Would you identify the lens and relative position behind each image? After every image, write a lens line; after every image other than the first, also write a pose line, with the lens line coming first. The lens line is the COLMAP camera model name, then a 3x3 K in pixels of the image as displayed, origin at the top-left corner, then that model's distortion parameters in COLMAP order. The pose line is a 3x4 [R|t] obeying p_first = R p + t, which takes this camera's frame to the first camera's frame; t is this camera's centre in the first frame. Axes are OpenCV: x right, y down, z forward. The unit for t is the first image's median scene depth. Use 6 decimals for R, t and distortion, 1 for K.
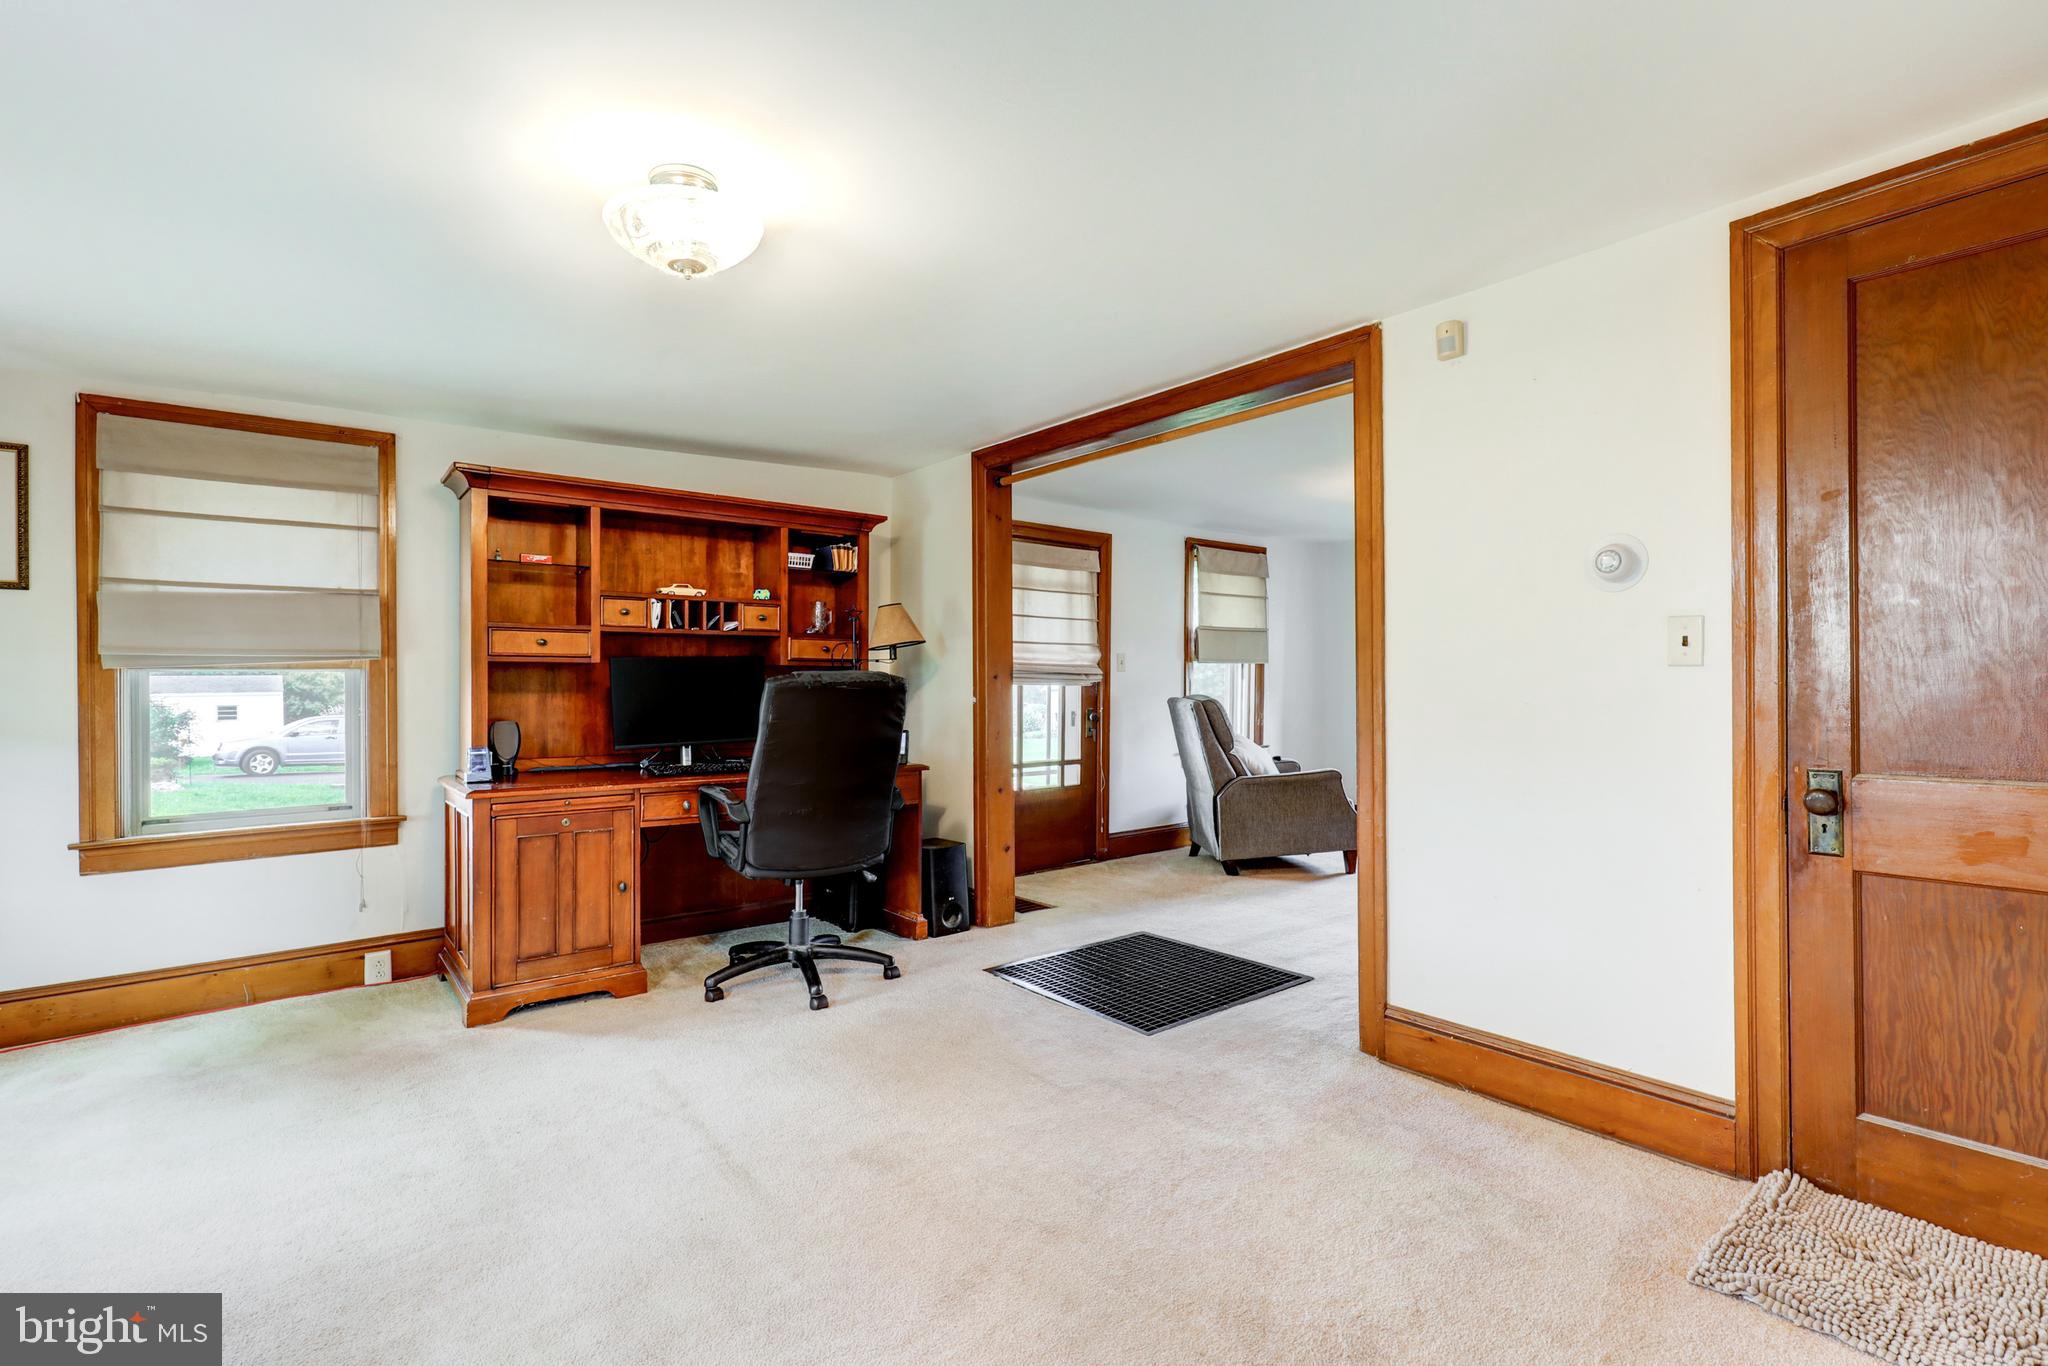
lens RADIAL K [[954.7, 0, 1022.5], [0, 954.7, 681.5], [0, 0, 1]] dist [0.006014, 0.002378]
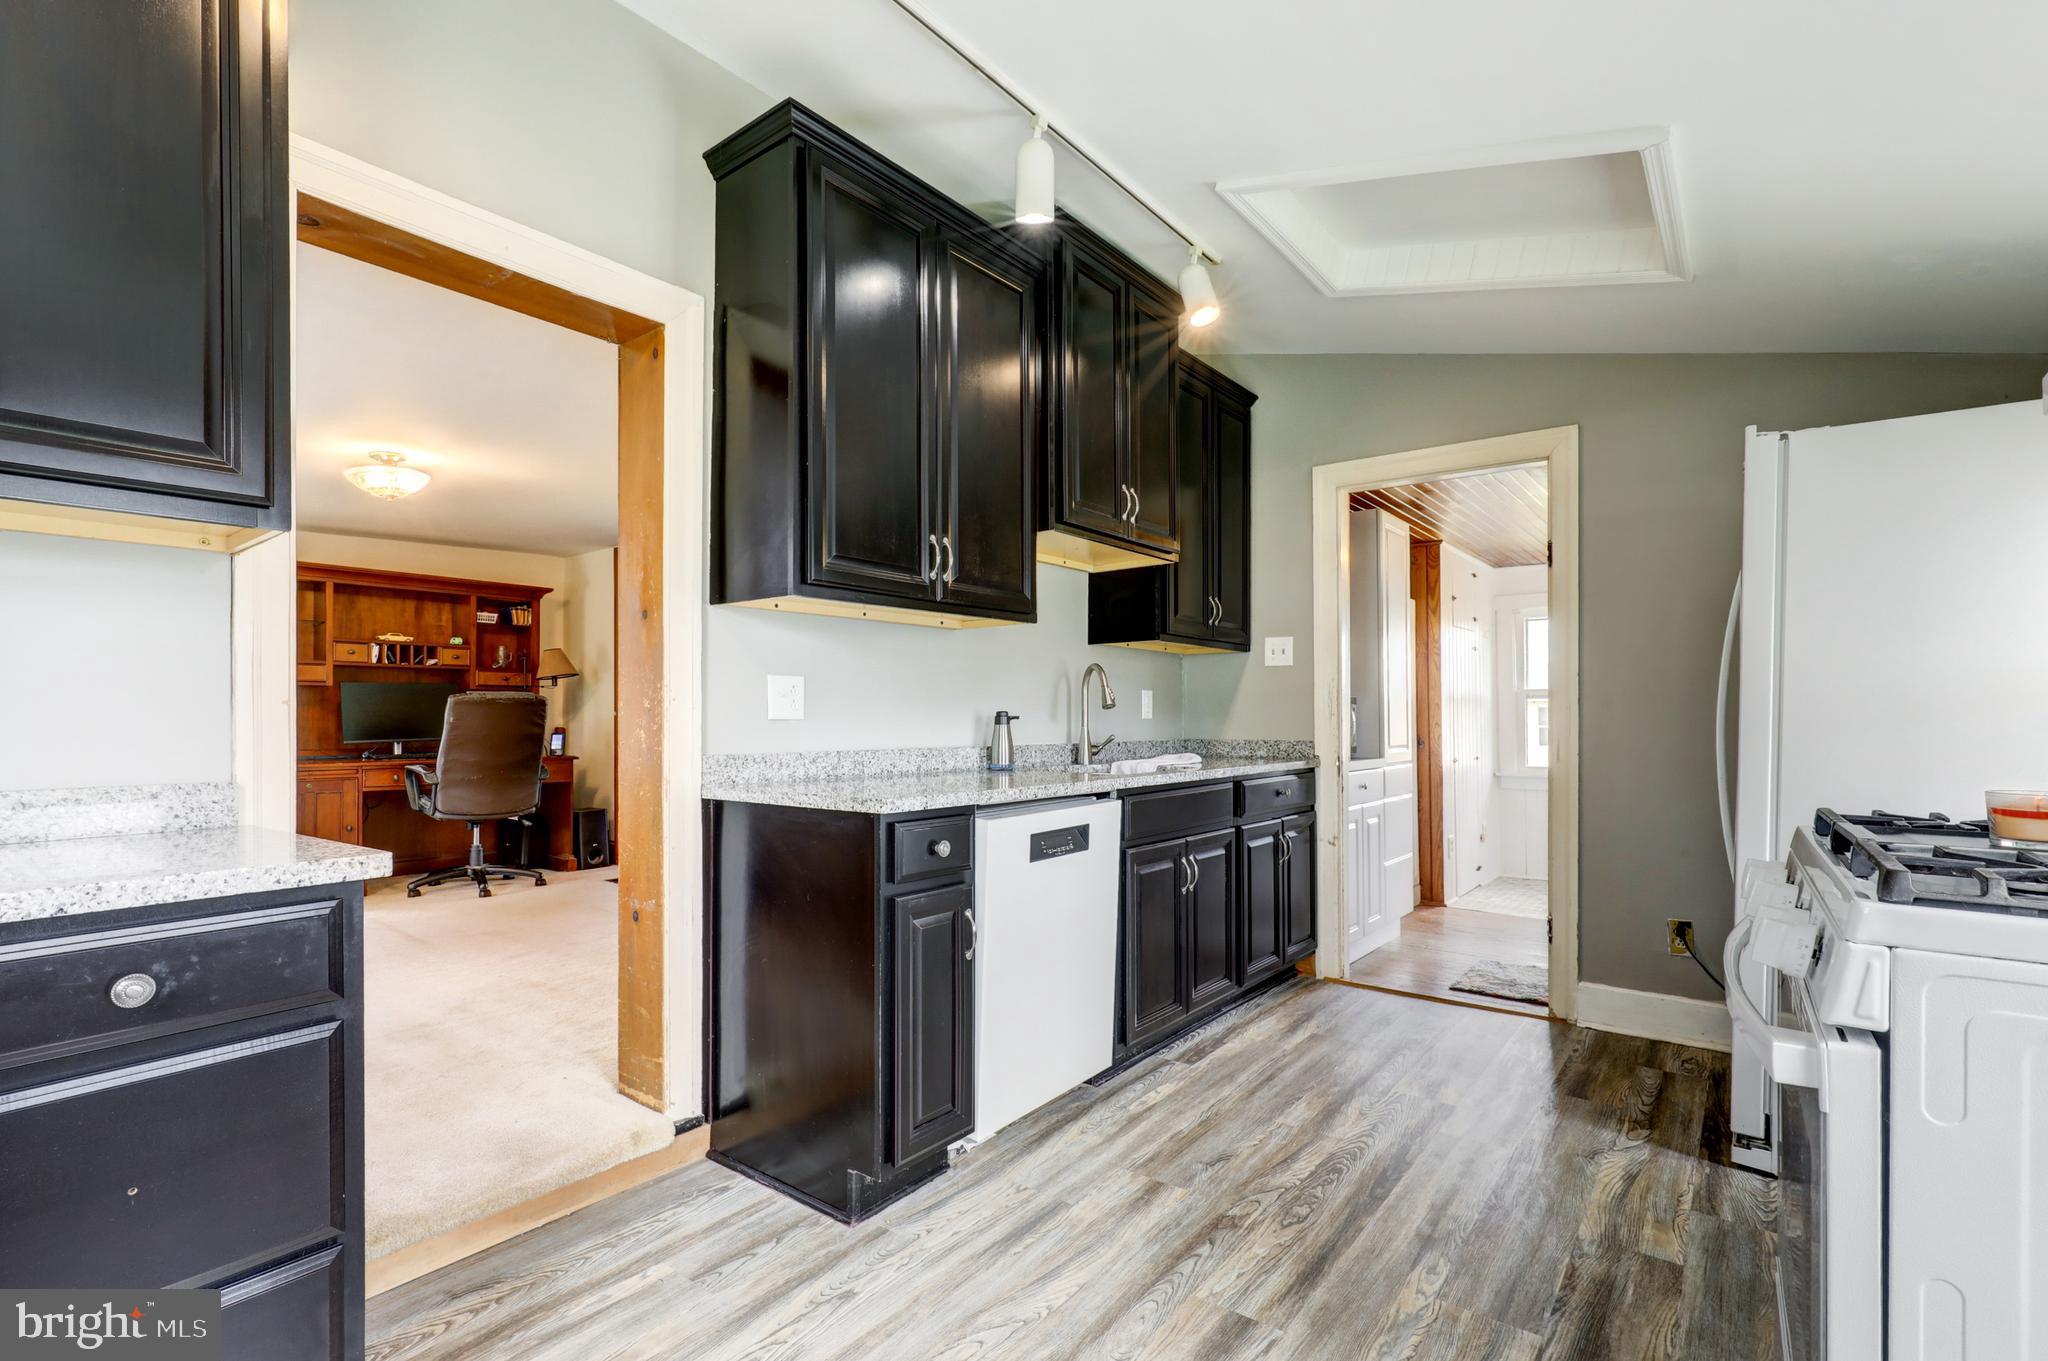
lens RADIAL K [[954.7, 0, 1019.4], [0, 954.7, 715.5], [0, 0, 1]] dist [0.006014, 0.002378]
pose [[0.976051, 0.005127, 0.217480, 0.260427], [-0.005335, 0.999986, 0.000370, 0.019530], [-0.217475, -0.001521, 0.976065, -0.645465]]
